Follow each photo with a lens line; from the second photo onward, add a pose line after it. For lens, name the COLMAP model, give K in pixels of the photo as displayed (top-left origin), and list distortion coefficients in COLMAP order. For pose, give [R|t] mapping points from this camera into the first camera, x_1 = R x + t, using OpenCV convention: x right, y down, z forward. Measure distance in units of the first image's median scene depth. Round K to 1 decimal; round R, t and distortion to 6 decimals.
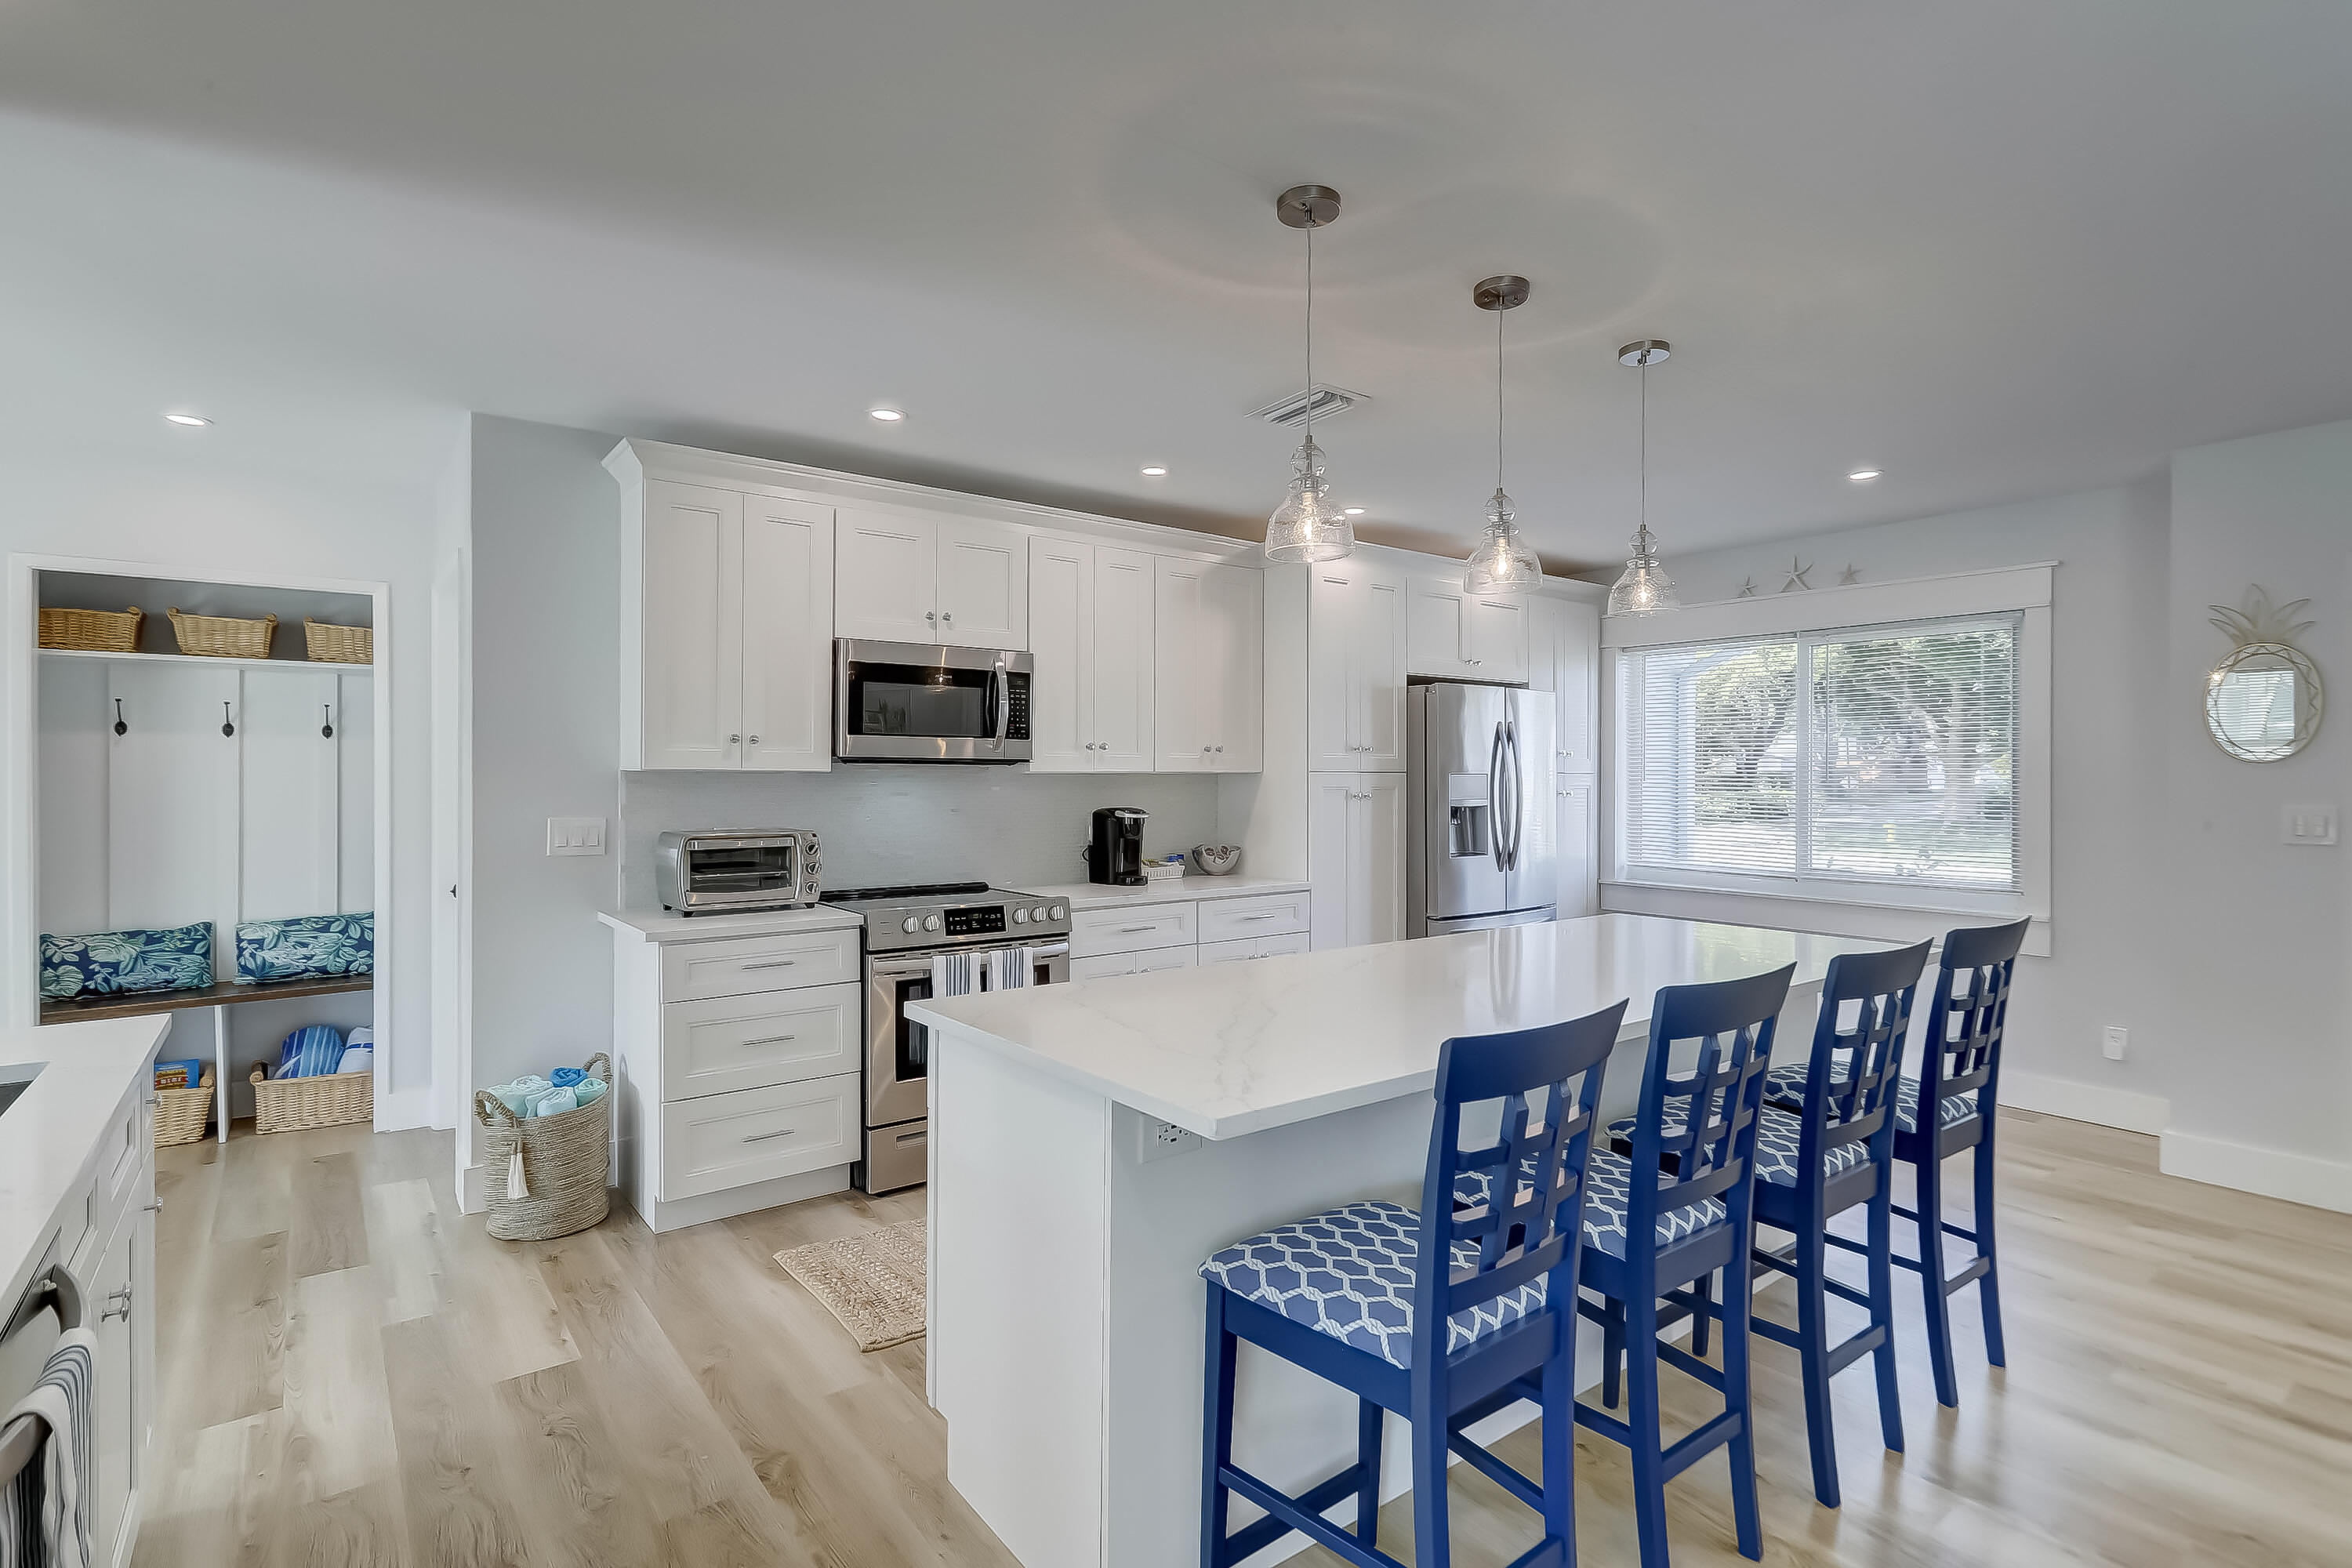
lens RADIAL K [[1147.1, 0, 1176.0], [0, 1147.1, 784.0], [0, 0, 1]] dist [0.000803, 0.000296]
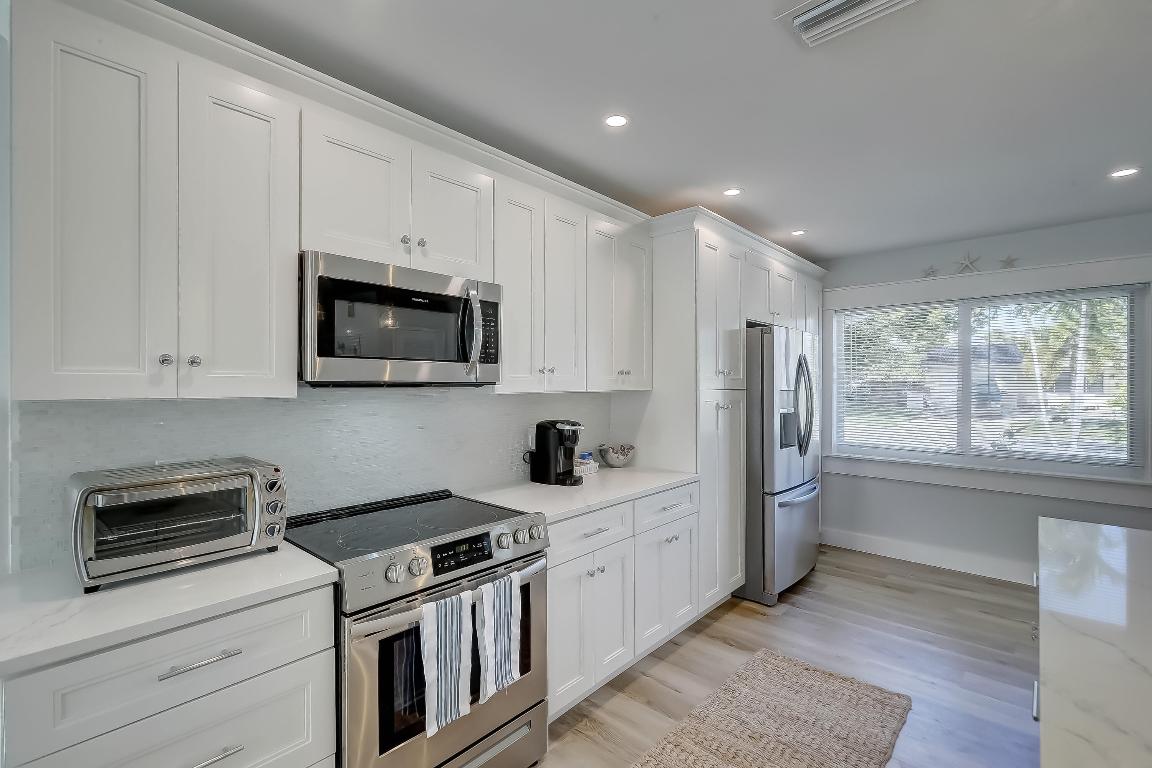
lens RADIAL K [[517.4, 0, 582.6], [0, 517.4, 388.7], [0, 0, 1]] dist [0.000984, -0.000134]
pose [[0.981273, -0.003642, 0.192588, -0.147544], [0.002966, 0.999988, 0.003801, -0.017384], [-0.192600, -0.003159, 0.981272, 0.517607]]
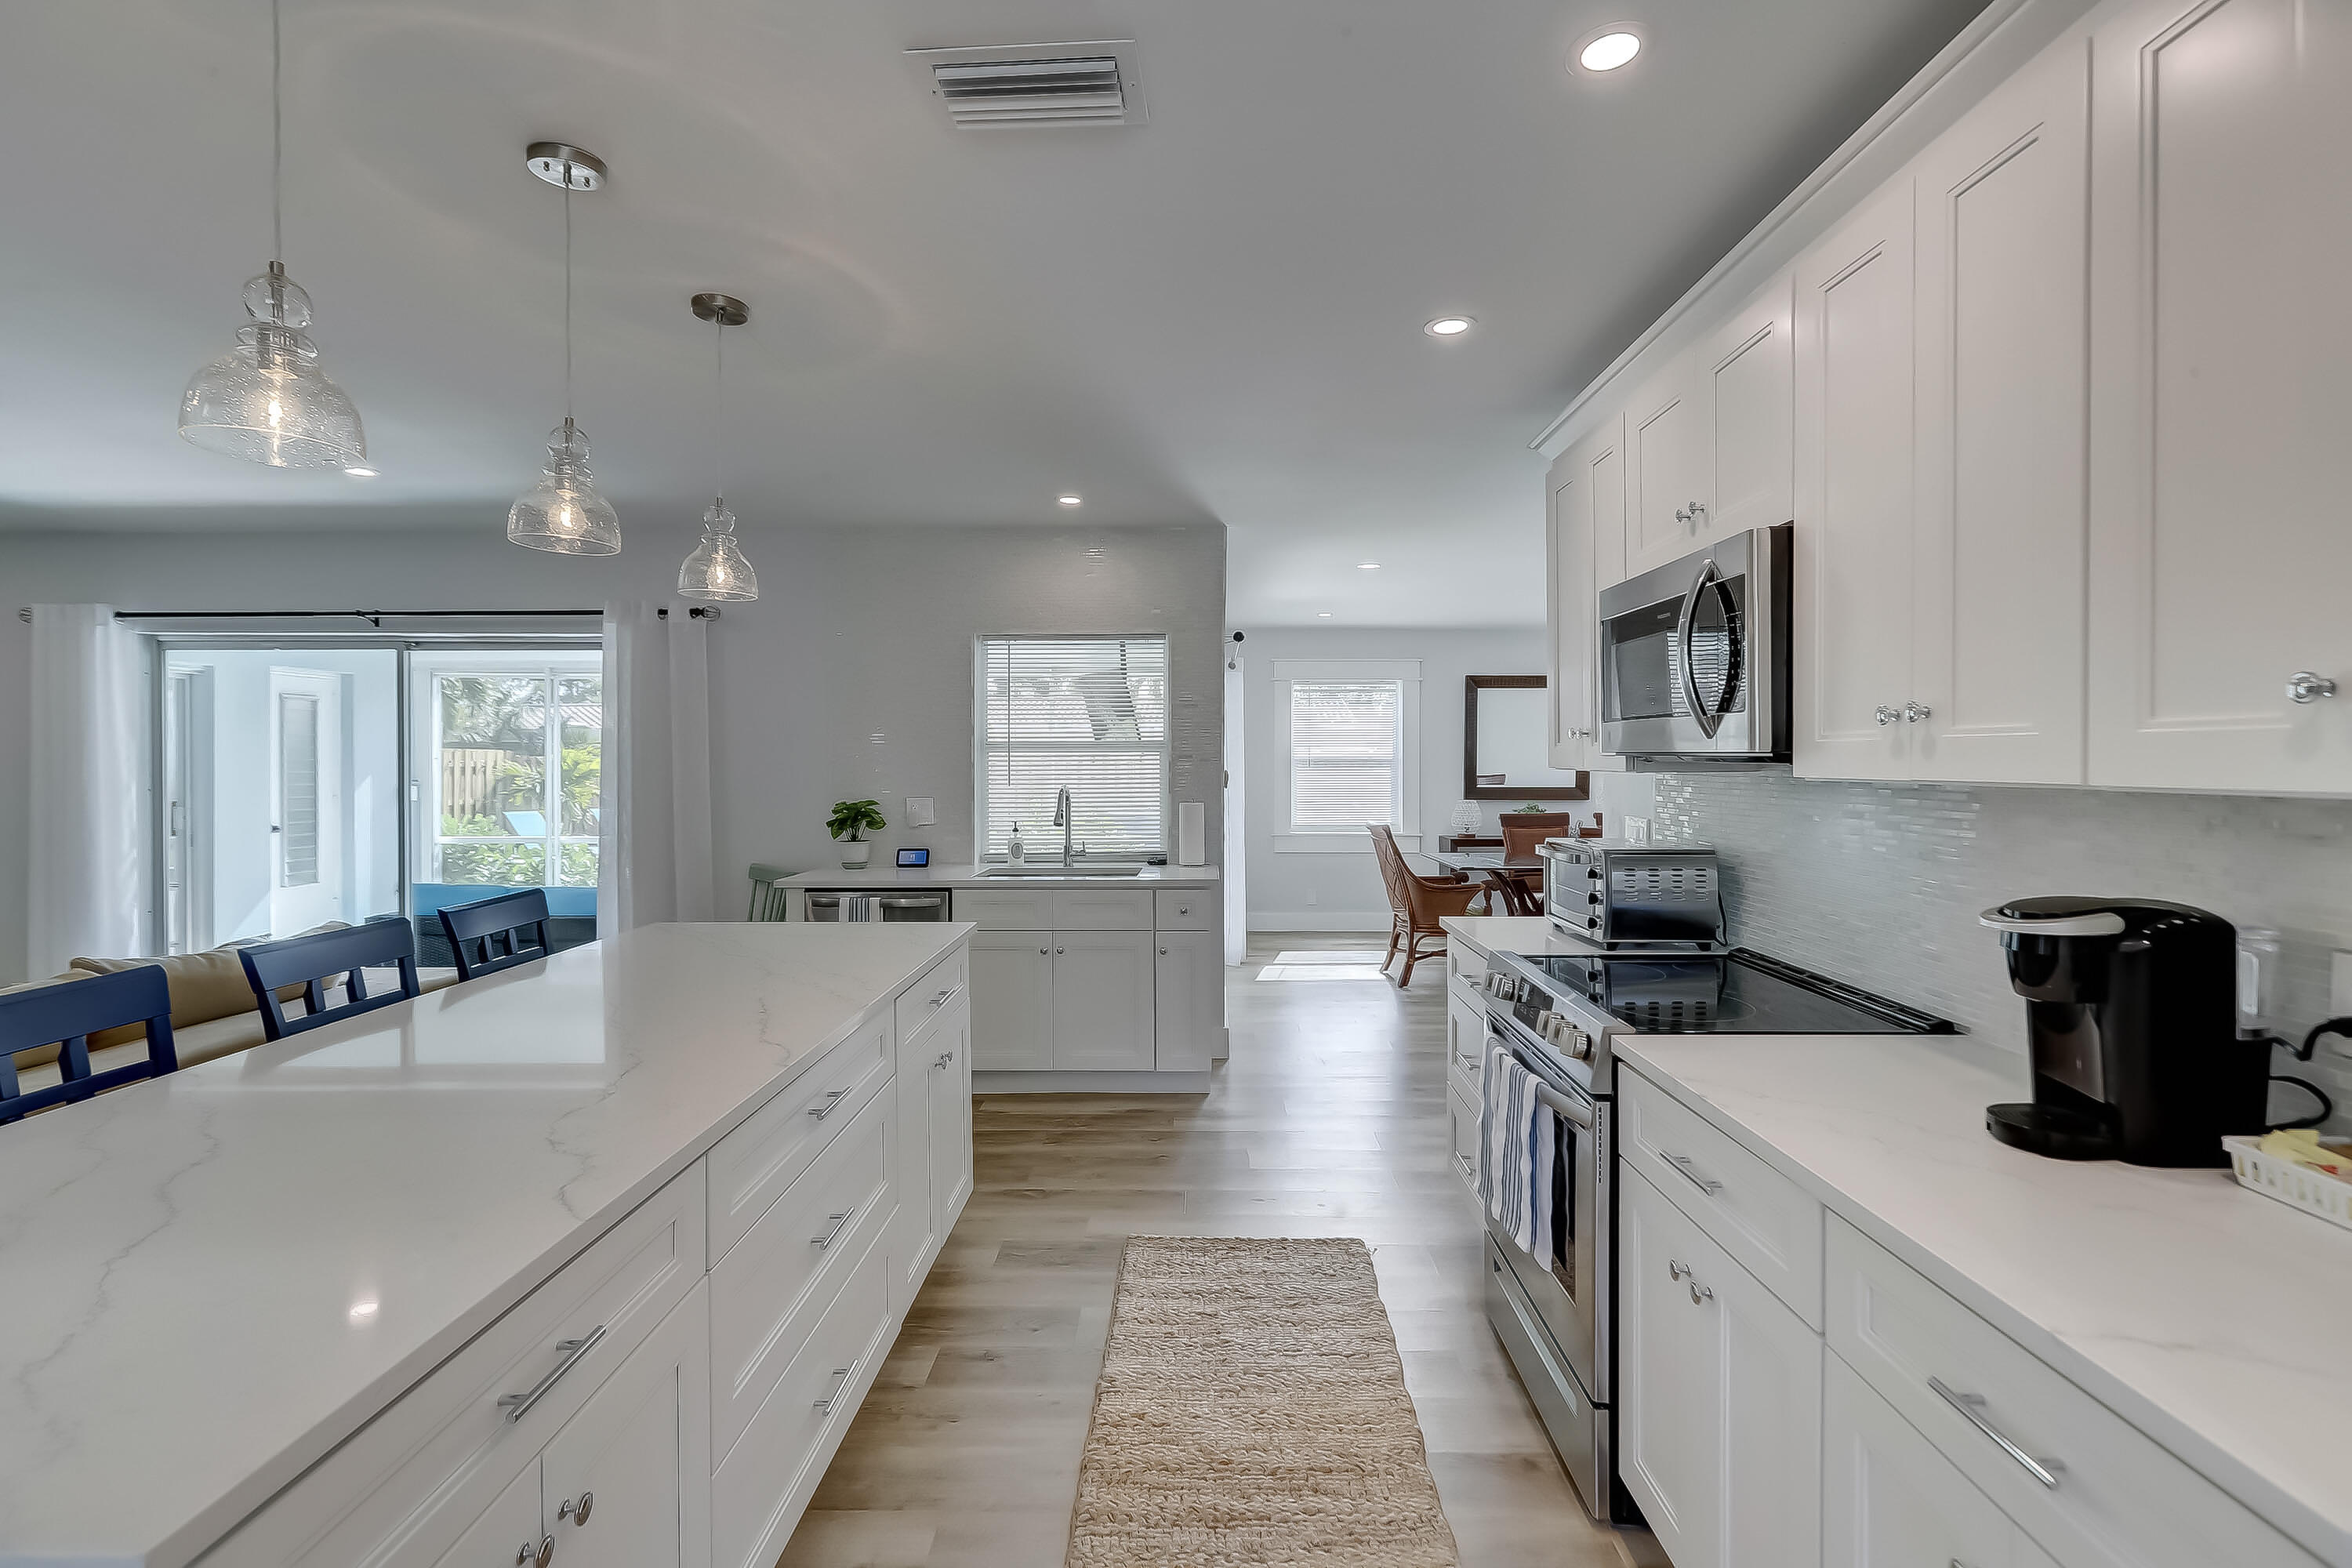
lens RADIAL K [[1064.2, 0, 1184.6], [0, 1064.2, 771.8], [0, 0, 1]] dist [-0.000417, 0.000895]
pose [[-0.617860, 0.010623, -0.786216, 0.379298], [-0.005739, 0.999821, 0.018019, -0.020403], [0.786267, 0.015645, -0.617689, 1.121151]]
